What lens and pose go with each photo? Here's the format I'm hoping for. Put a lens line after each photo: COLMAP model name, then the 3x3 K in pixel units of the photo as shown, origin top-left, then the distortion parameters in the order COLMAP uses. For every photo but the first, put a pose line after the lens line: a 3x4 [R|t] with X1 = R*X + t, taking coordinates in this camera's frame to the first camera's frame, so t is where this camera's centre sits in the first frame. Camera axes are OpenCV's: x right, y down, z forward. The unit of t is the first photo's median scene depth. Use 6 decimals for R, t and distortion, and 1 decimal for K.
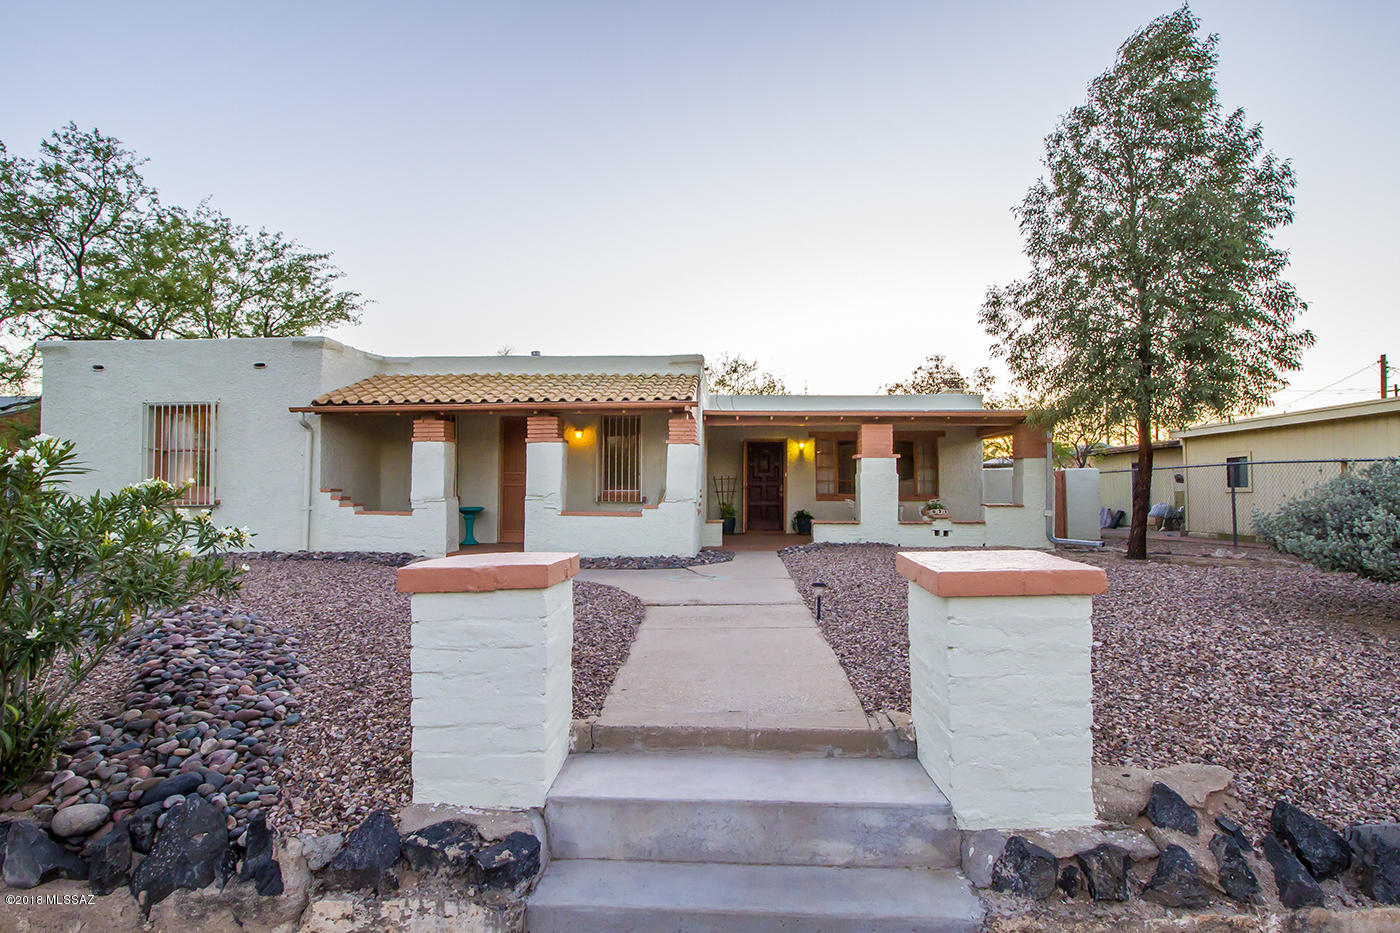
lens RADIAL K [[715.6, 0, 700.0], [0, 715.6, 466.5], [0, 0, 1]] dist [0.001107, 0.000145]
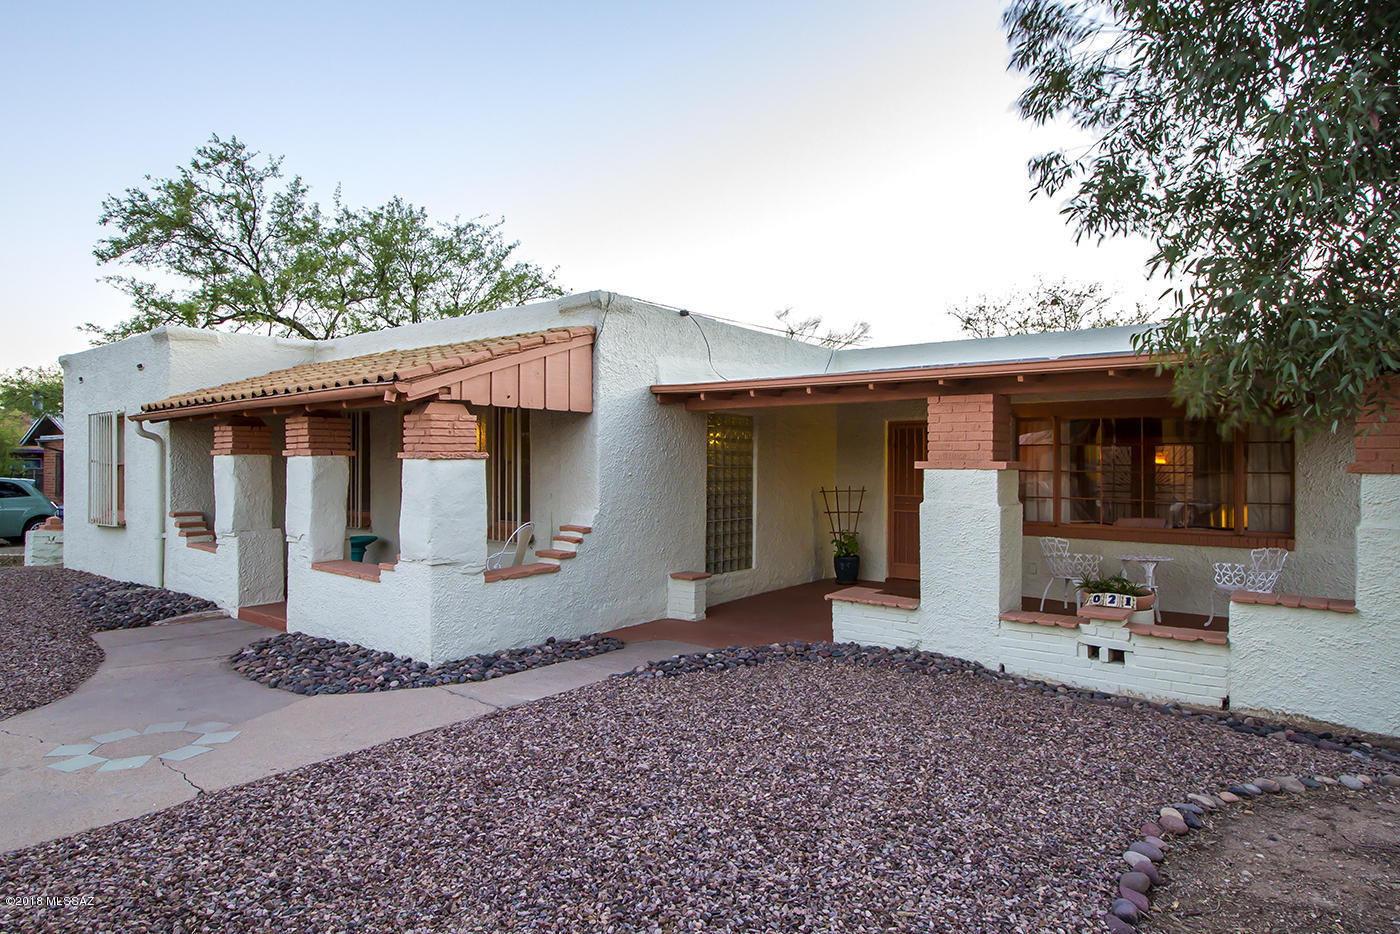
lens RADIAL K [[795.0, 0, 700.0], [0, 795.0, 467.0], [0, 0, 1]] dist [-0.000689, -0.000164]
pose [[0.825122, 0.002833, -0.564948, 0.398812], [0.015774, 0.999482, 0.028050, -0.030585], [0.564735, -0.032056, 0.824649, 0.490118]]
